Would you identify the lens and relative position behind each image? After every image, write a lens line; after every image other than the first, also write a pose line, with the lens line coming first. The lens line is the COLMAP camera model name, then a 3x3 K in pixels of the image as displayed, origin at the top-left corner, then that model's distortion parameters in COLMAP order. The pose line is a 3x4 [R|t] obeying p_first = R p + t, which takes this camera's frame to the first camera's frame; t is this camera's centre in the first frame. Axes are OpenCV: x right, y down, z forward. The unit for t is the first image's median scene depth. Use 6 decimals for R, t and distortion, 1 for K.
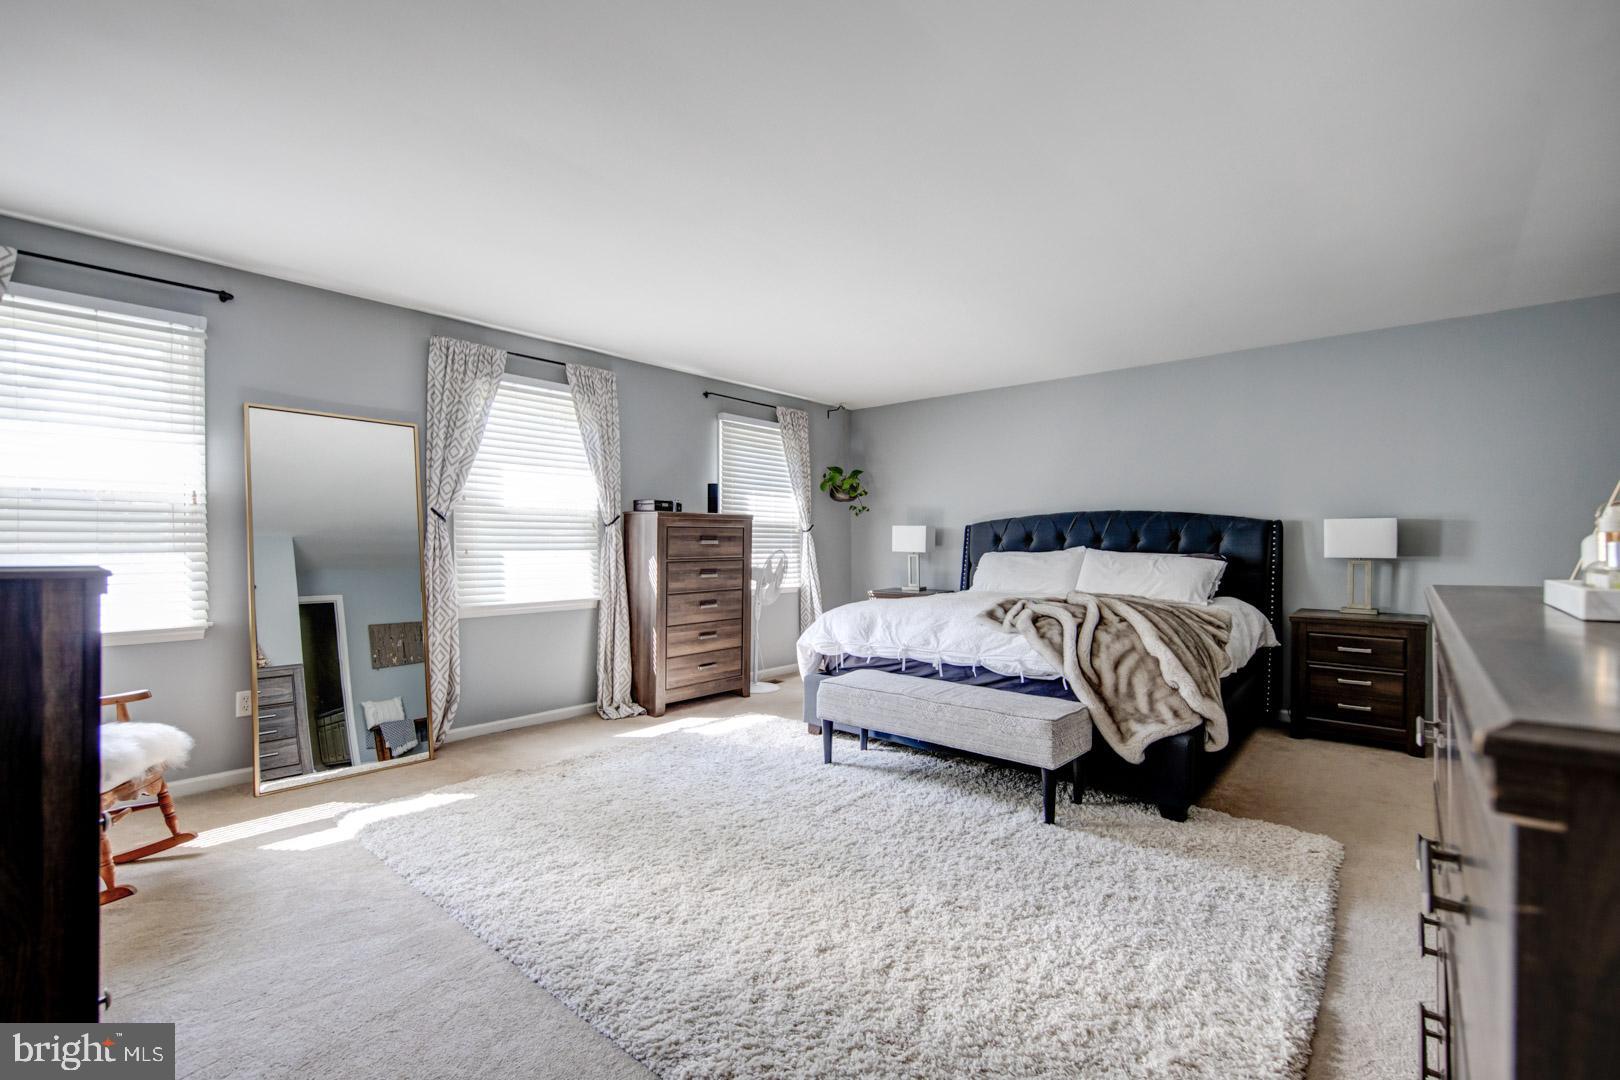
lens RADIAL K [[683.8, 0, 810.0], [0, 683.8, 540.0], [0, 0, 1]] dist [0.008480, -0.000066]
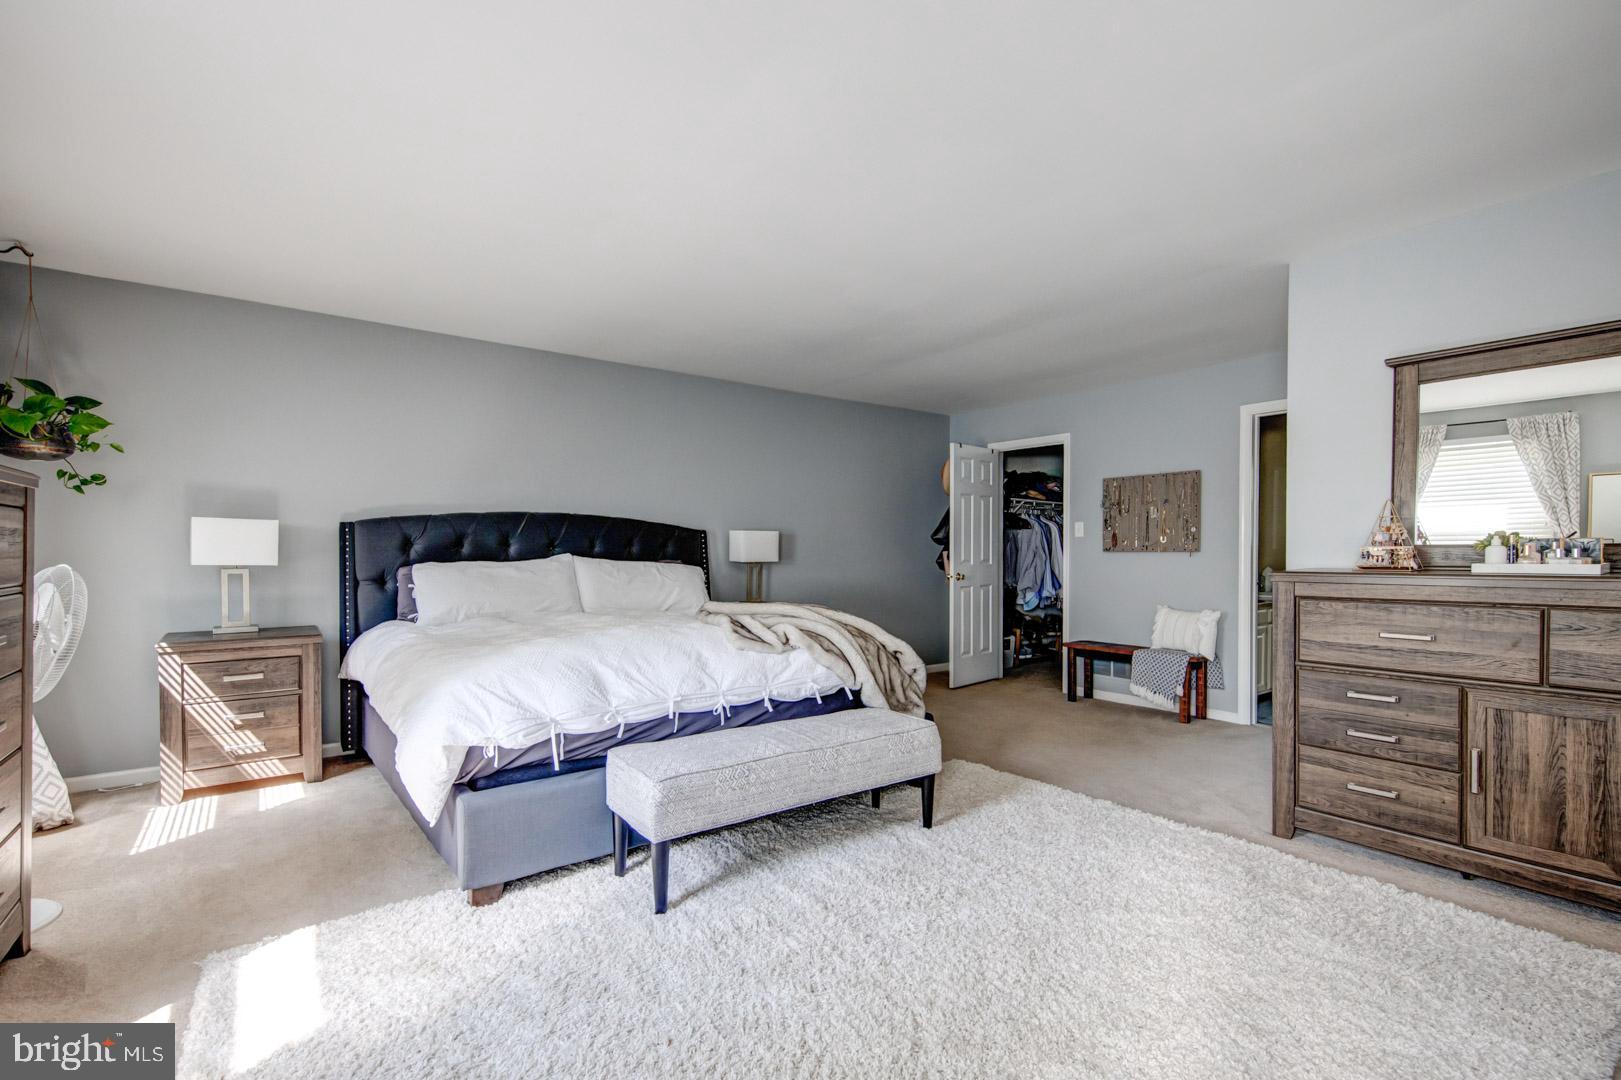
lens RADIAL K [[729.1, 0, 756.6], [0, 729.1, 558.4], [0, 0, 1]] dist [-0.000186, -0.000180]
pose [[0.242857, -0.009214, 0.970018, -0.462887], [-0.005868, 0.999923, 0.010967, 0.004312], [-0.970044, -0.008356, 0.242784, 0.608905]]
